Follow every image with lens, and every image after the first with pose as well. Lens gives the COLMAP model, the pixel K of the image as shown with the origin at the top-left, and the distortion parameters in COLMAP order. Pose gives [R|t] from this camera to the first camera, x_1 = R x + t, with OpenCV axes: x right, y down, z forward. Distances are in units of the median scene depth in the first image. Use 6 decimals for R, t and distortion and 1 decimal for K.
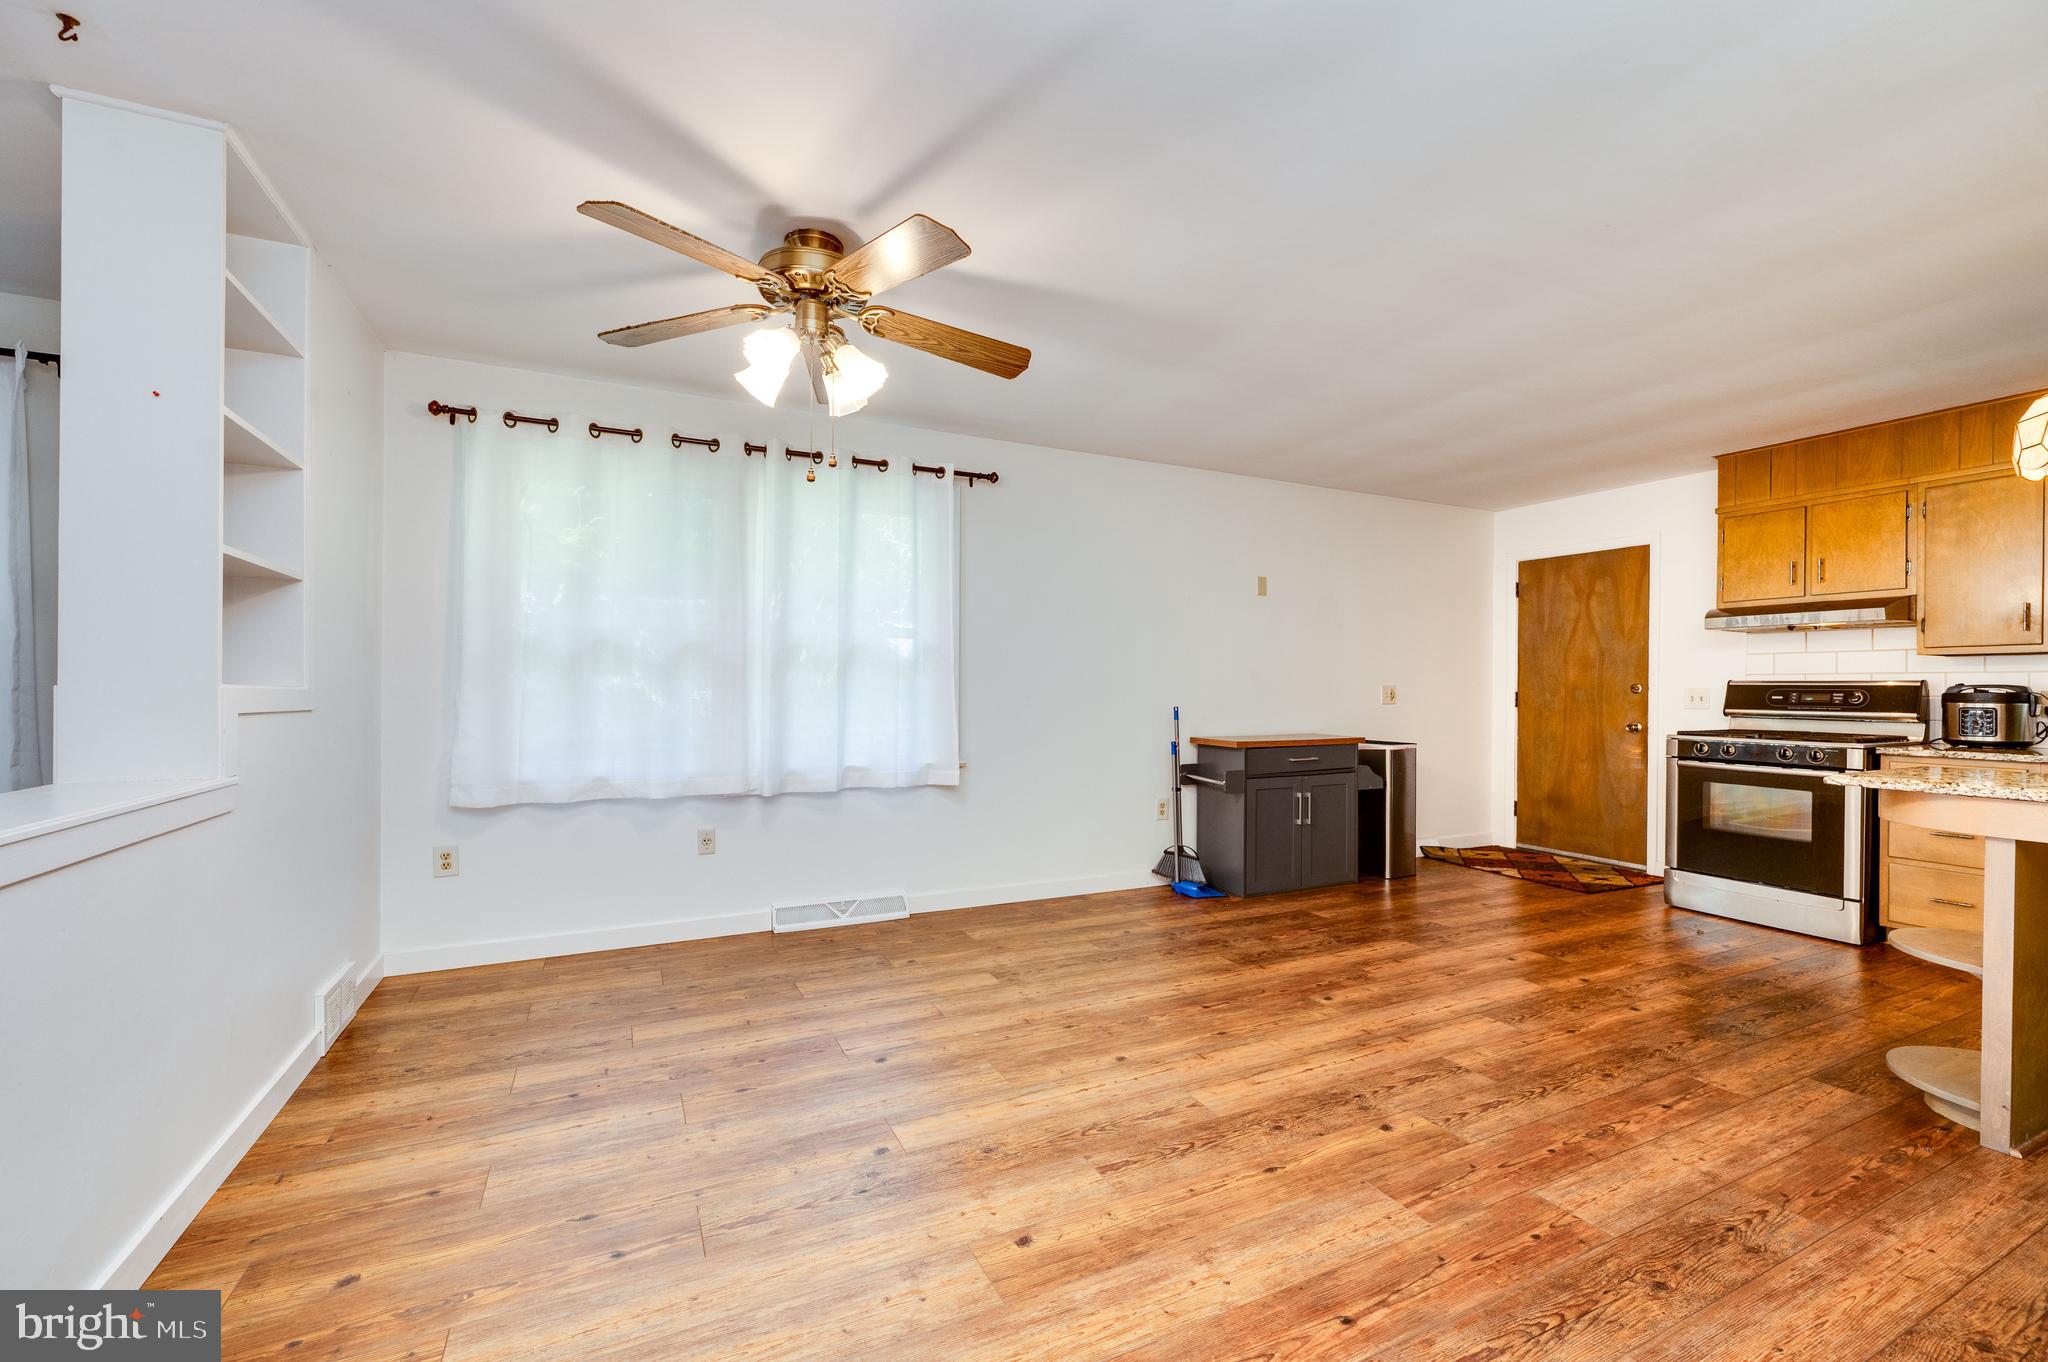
lens RADIAL K [[824.7, 0, 967.1], [0, 824.7, 693.7], [0, 0, 1]] dist [-0.003150, 0.000806]
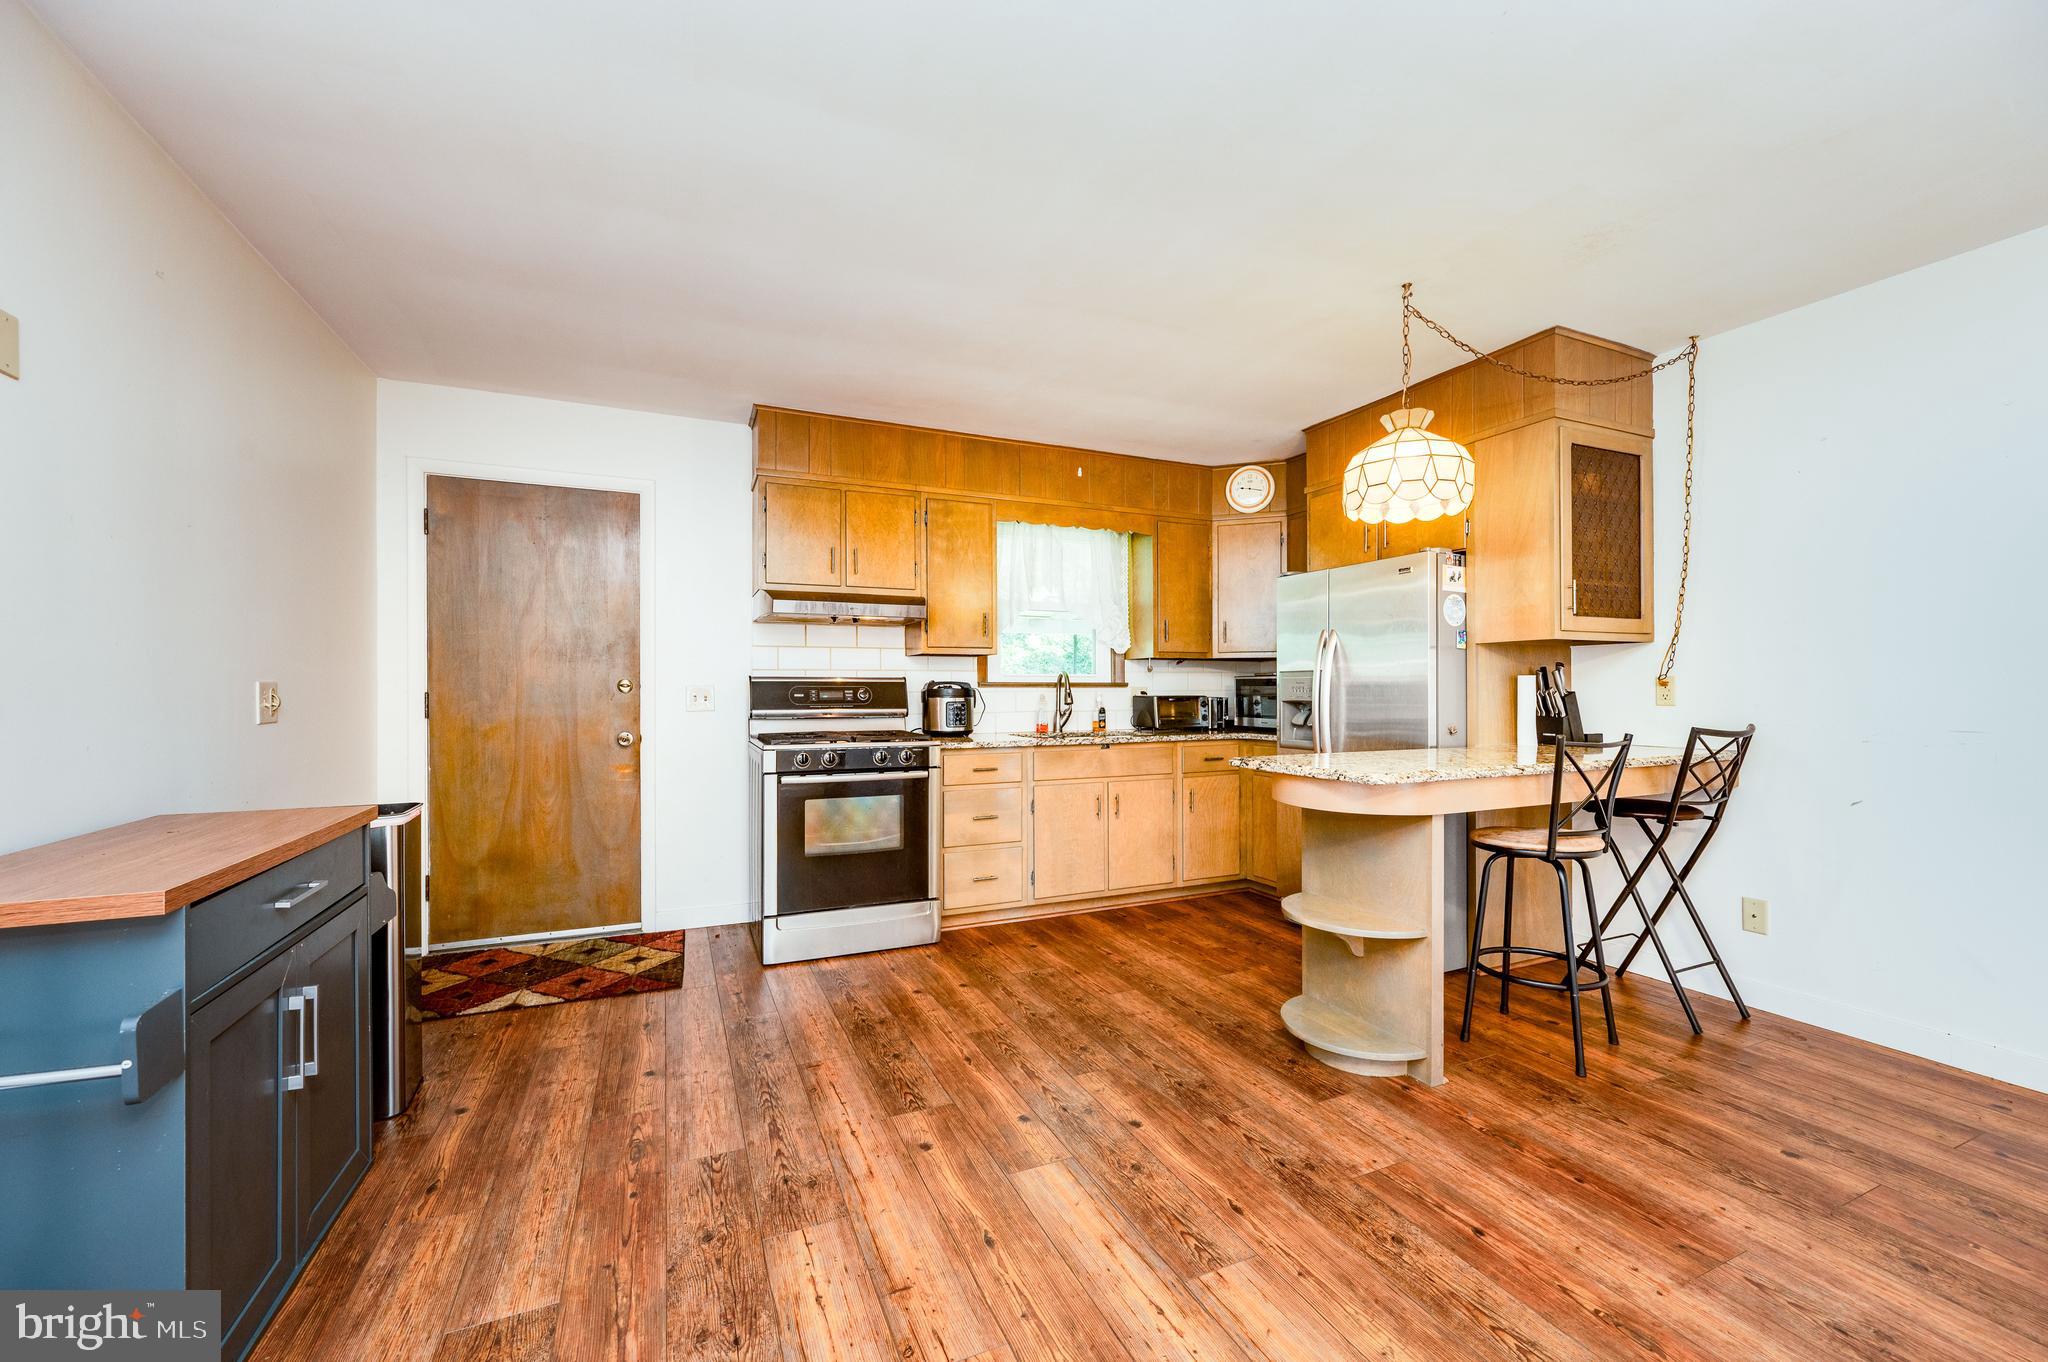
lens RADIAL K [[833.4, 0, 1056.4], [0, 833.4, 715.2], [0, 0, 1]] dist [-0.006218, 0.000900]
pose [[-0.047228, -0.042058, 0.997998, 0.078819], [0.007106, 0.999074, 0.042440, -0.015027], [-0.998859, 0.009096, -0.046885, 1.043685]]
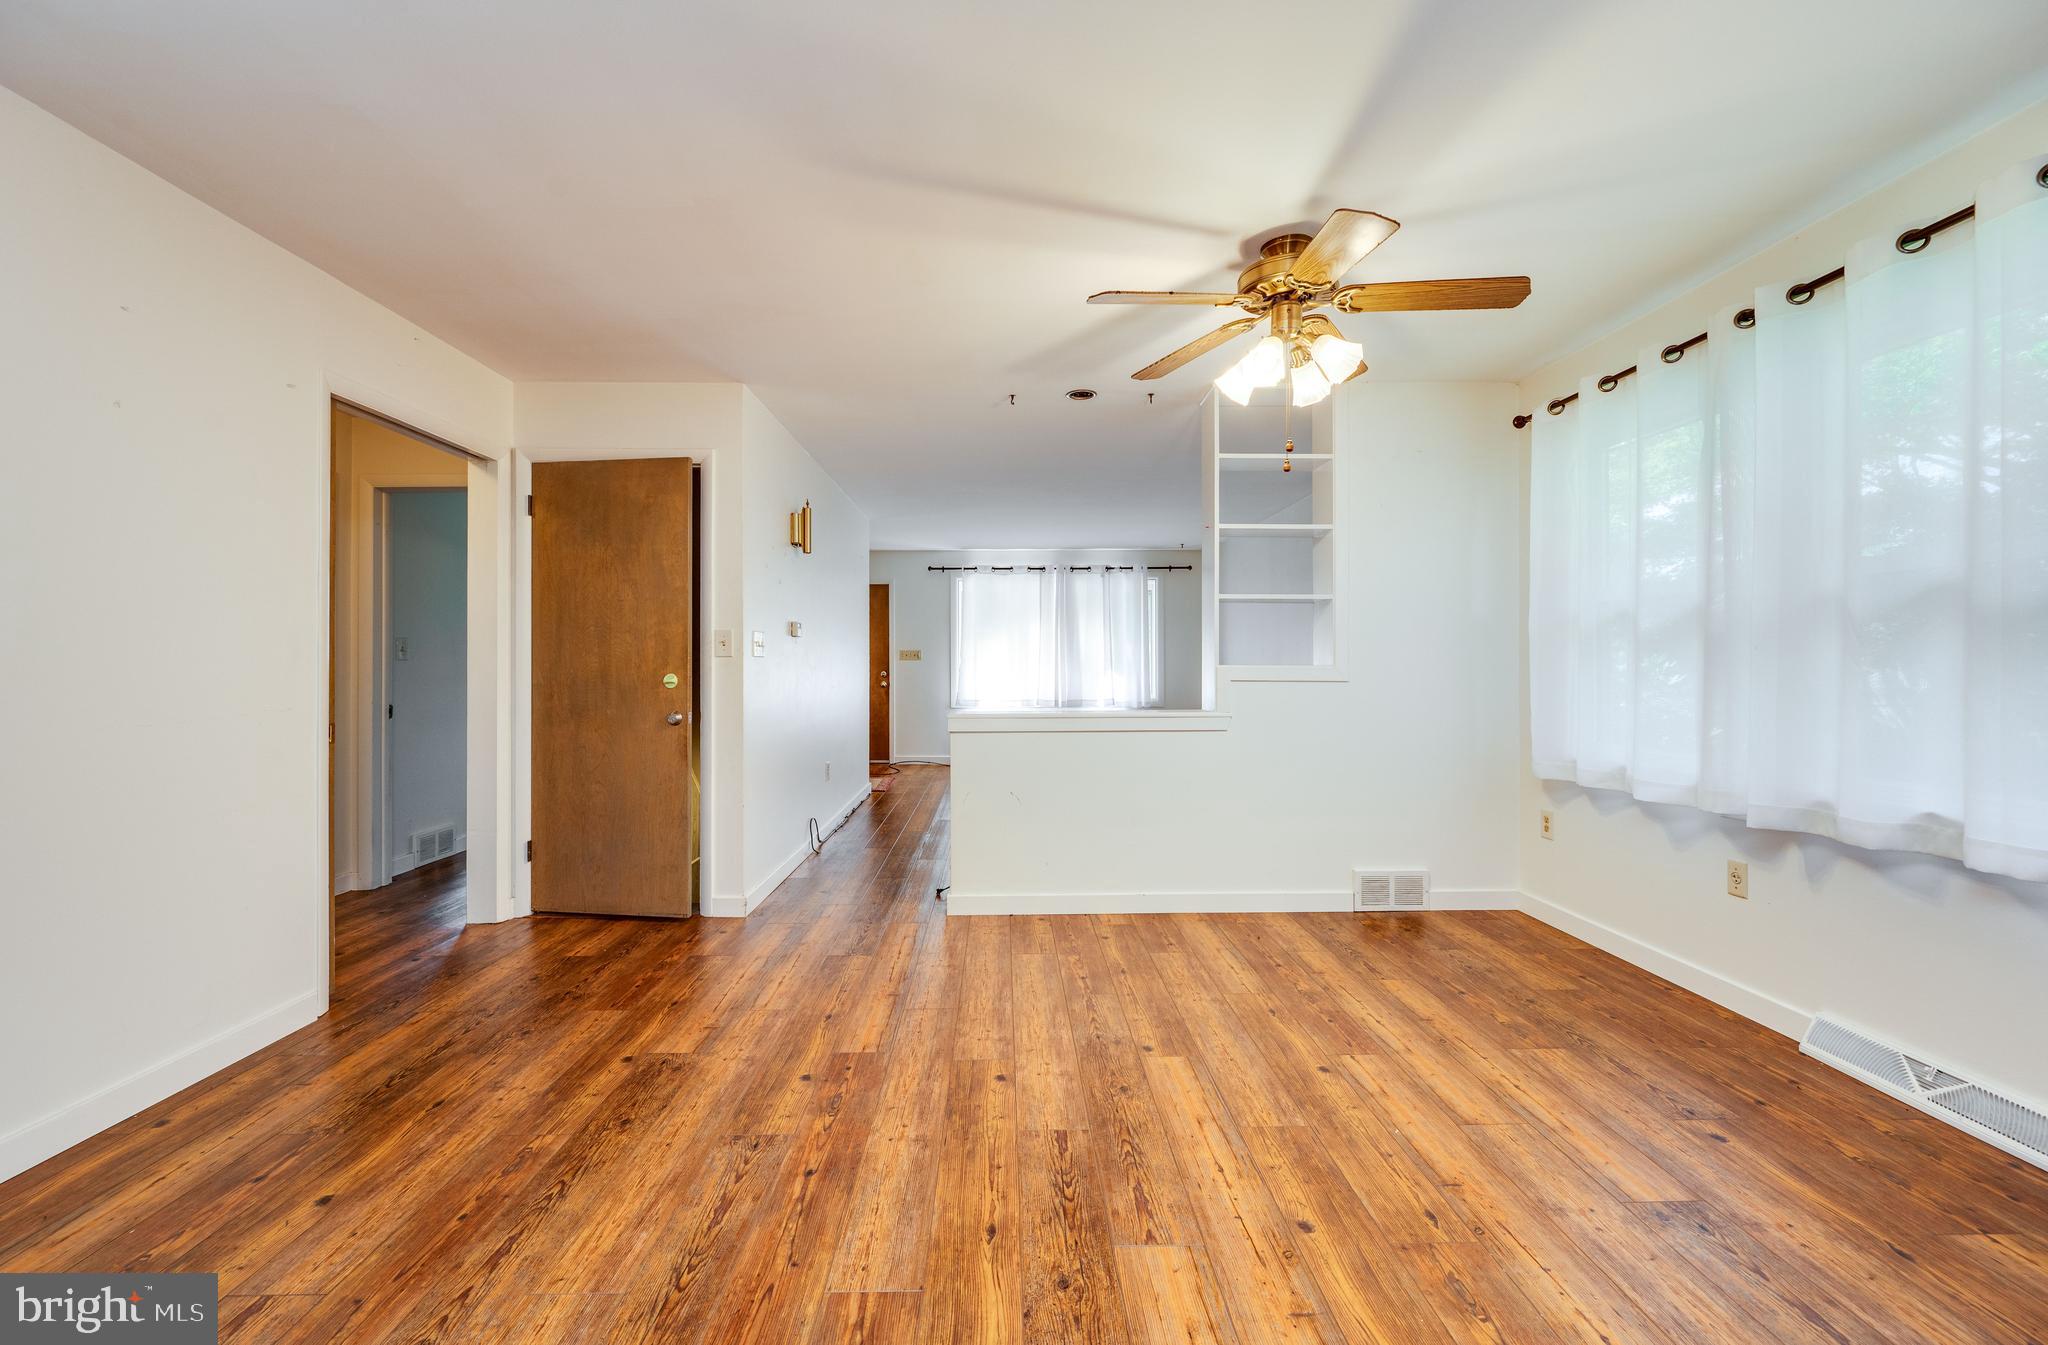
lens RADIAL K [[848.6, 0, 1040.2], [0, 848.6, 663.3], [0, 0, 1]] dist [-0.002037, 0.000227]
pose [[-0.359681, -0.003634, -0.933068, 0.751562], [-0.007409, 0.999972, -0.001038, -0.006064], [0.933046, 0.006540, -0.359698, 0.871132]]
